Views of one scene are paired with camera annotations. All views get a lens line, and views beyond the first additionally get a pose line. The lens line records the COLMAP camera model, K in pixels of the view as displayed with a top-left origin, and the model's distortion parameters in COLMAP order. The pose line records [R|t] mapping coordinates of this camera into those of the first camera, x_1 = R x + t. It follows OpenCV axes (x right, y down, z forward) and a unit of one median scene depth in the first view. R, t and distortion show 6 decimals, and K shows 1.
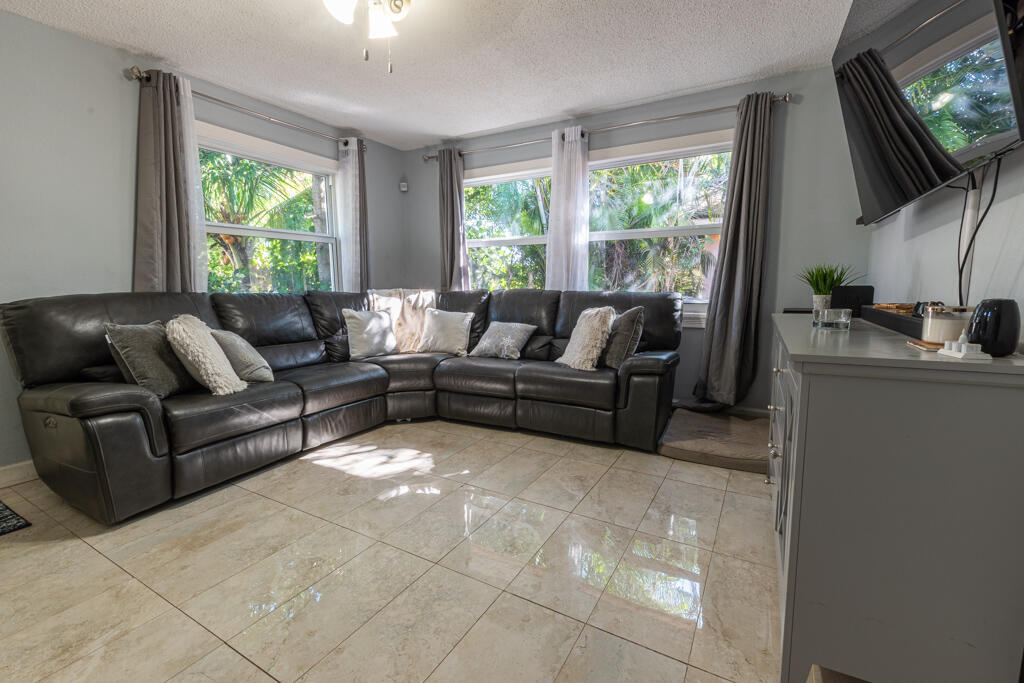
lens RADIAL K [[437.6, 0, 512.0], [0, 437.6, 341.5], [0, 0, 1]] dist [0.011576, -0.006179]
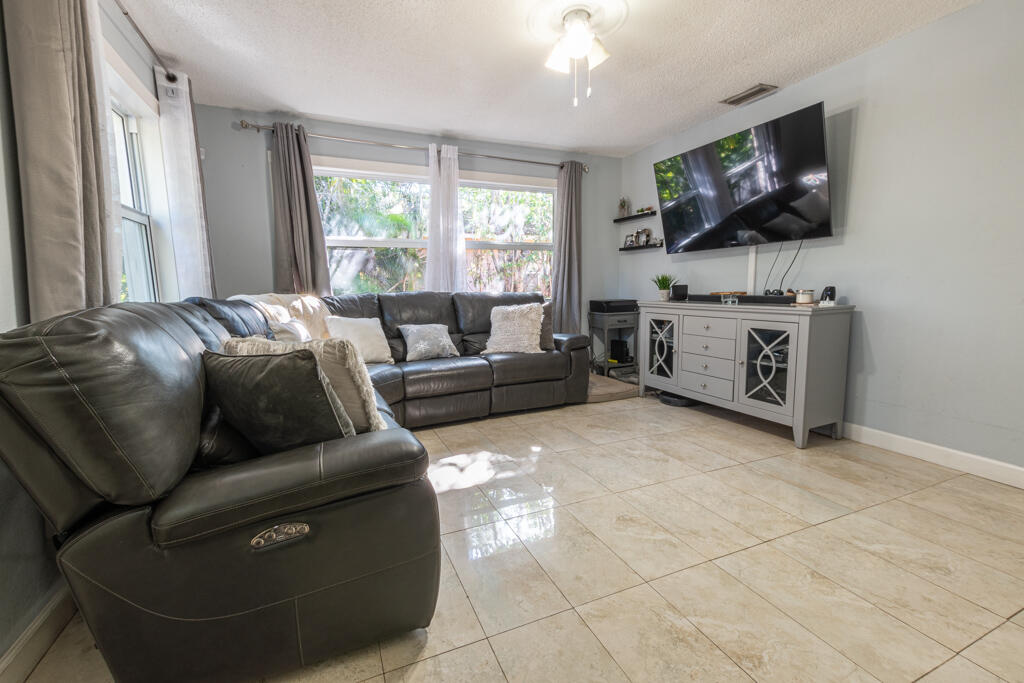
lens RADIAL K [[437.6, 0, 512.0], [0, 437.6, 341.5], [0, 0, 1]] dist [0.011576, -0.006179]
pose [[0.603764, -0.102506, 0.790545, -0.930424], [0.114394, 0.992575, 0.041336, -0.030715], [-0.788912, 0.065476, 0.611007, 0.302736]]
